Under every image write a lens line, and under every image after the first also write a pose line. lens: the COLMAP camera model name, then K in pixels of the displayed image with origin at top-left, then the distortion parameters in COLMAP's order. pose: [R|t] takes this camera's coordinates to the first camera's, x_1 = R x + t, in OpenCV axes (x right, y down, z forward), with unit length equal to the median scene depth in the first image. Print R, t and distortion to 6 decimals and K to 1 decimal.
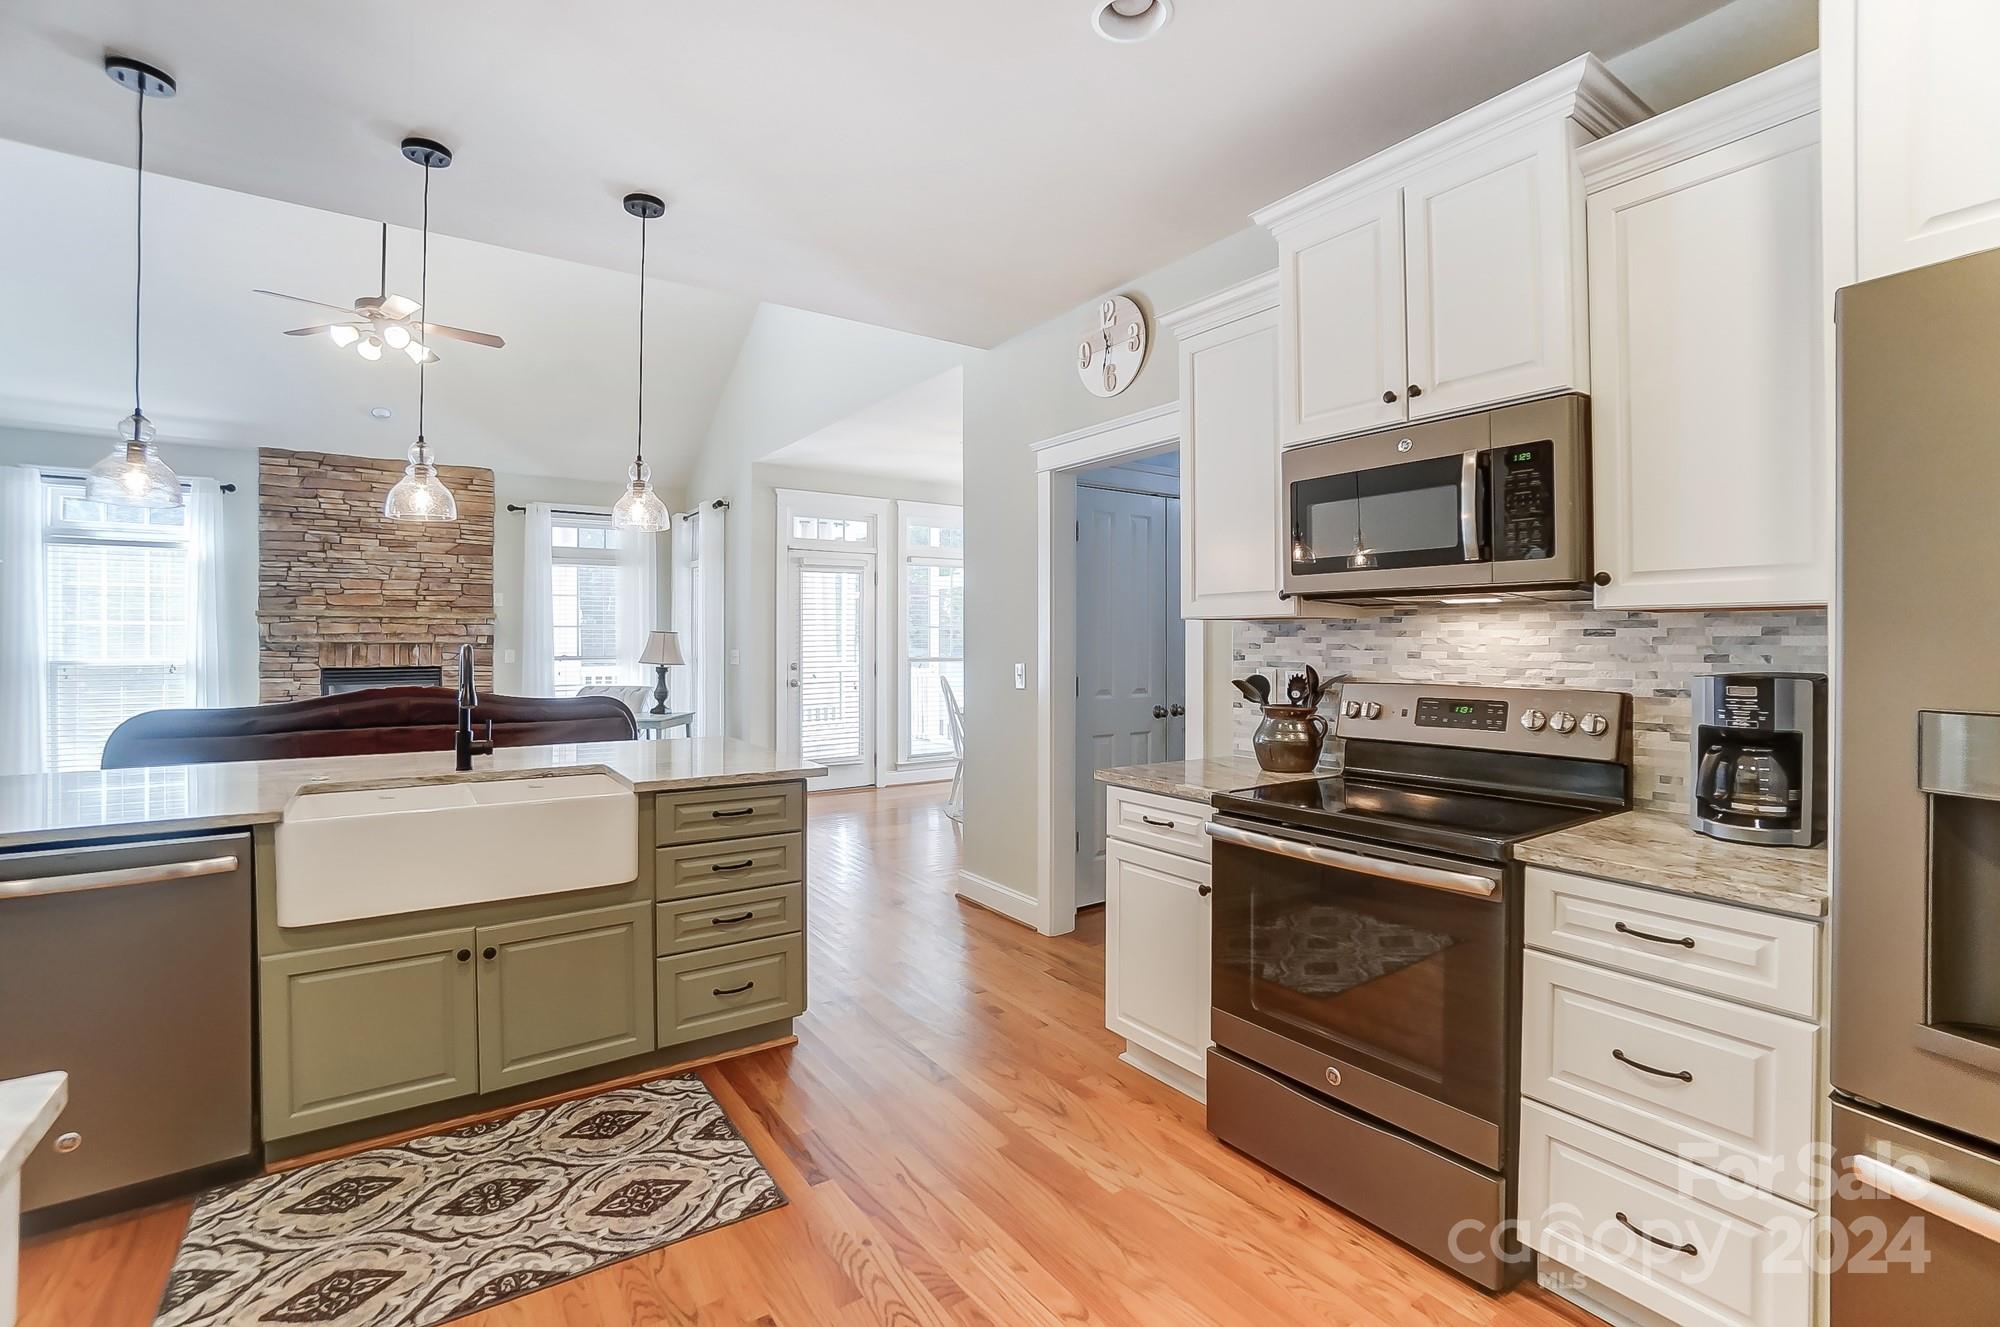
lens RADIAL K [[898.8, 0, 998.2], [0, 898.8, 653.5], [0, 0, 1]] dist [-0.020134, 0.000042]
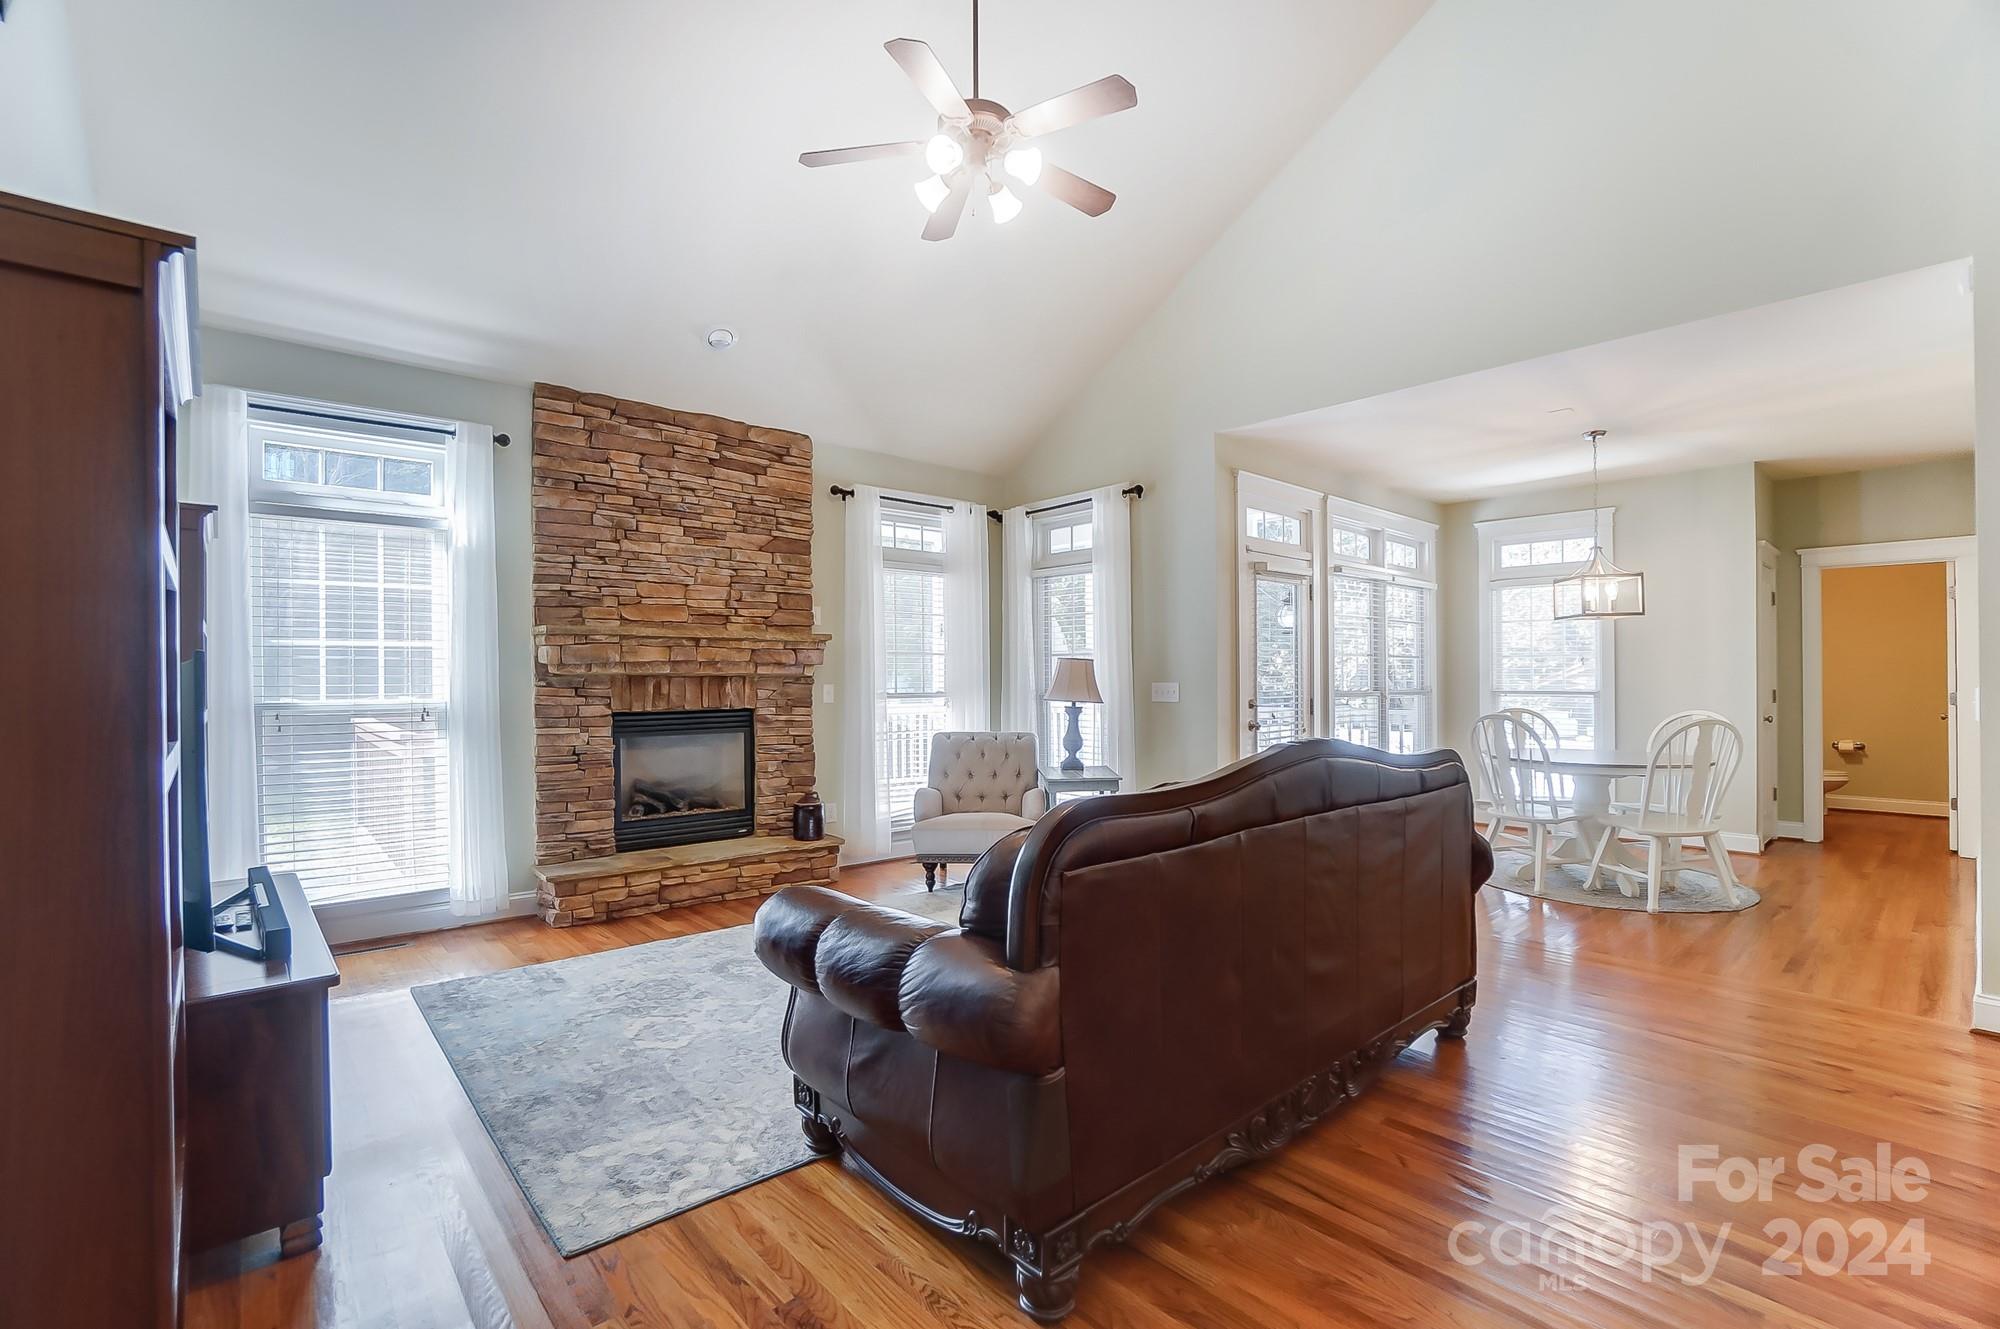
lens RADIAL K [[903.8, 0, 992.7], [0, 903.8, 694.8], [0, 0, 1]] dist [-0.049521, 0.022618]
pose [[0.991087, -0.008210, 0.132961, -0.561962], [0.008337, 0.999965, -0.000394, 0.005549], [-0.132953, 0.001499, 0.991121, 0.278245]]
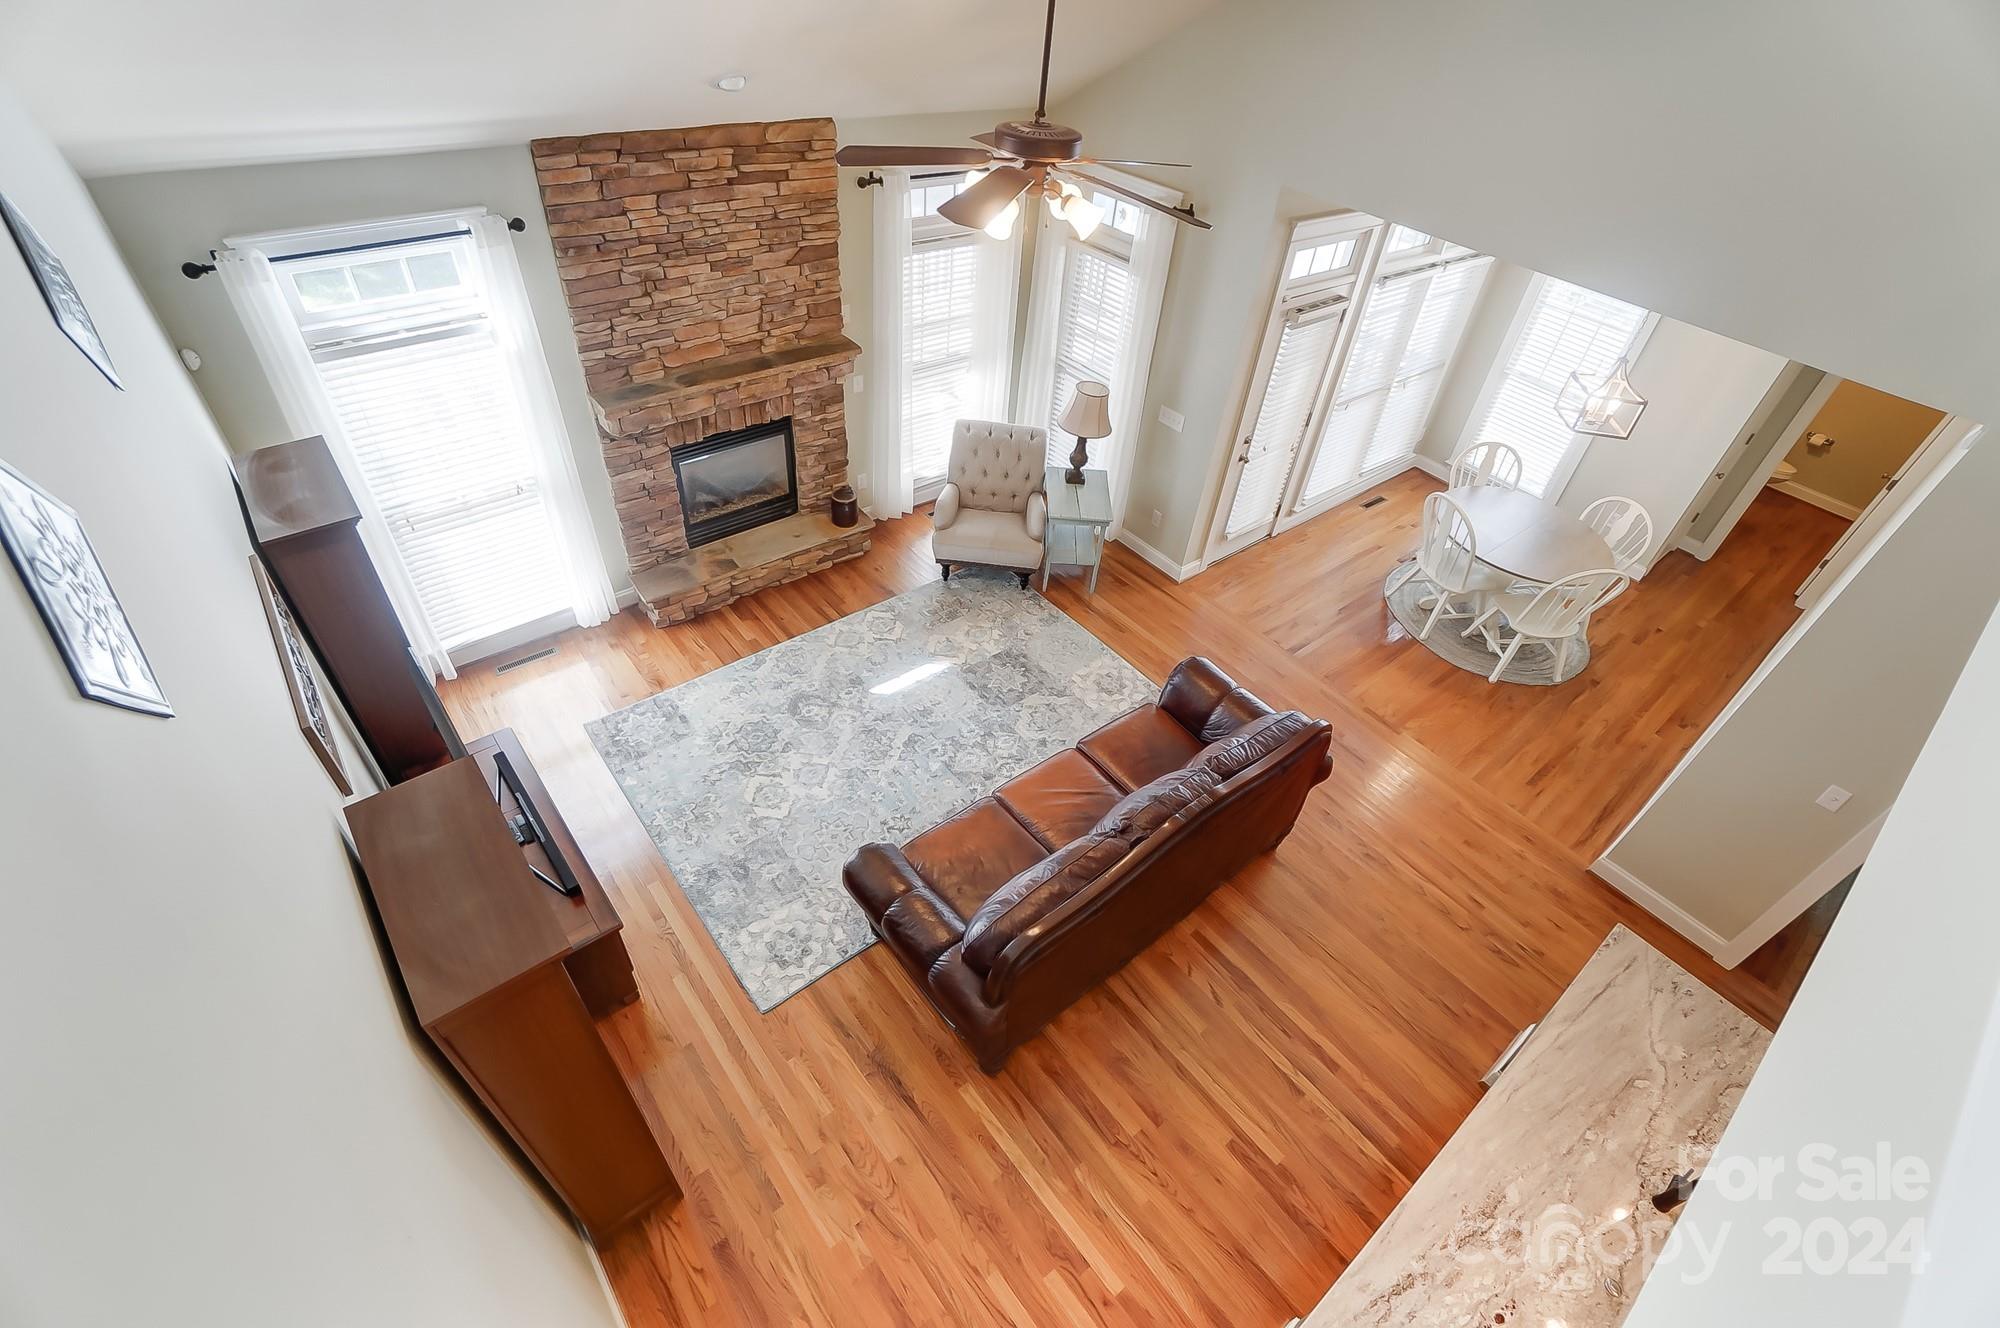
lens RADIAL K [[893.0, 0, 1000.0], [0, 893.0, 664.0], [0, 0, 1]] dist [-0.066044, 0.035706]
pose [[0.991663, -0.009750, 0.128486, -0.577443], [-0.079516, 0.738326, 0.669740, -0.374779], [-0.101395, -0.674373, 0.731396, 0.290013]]
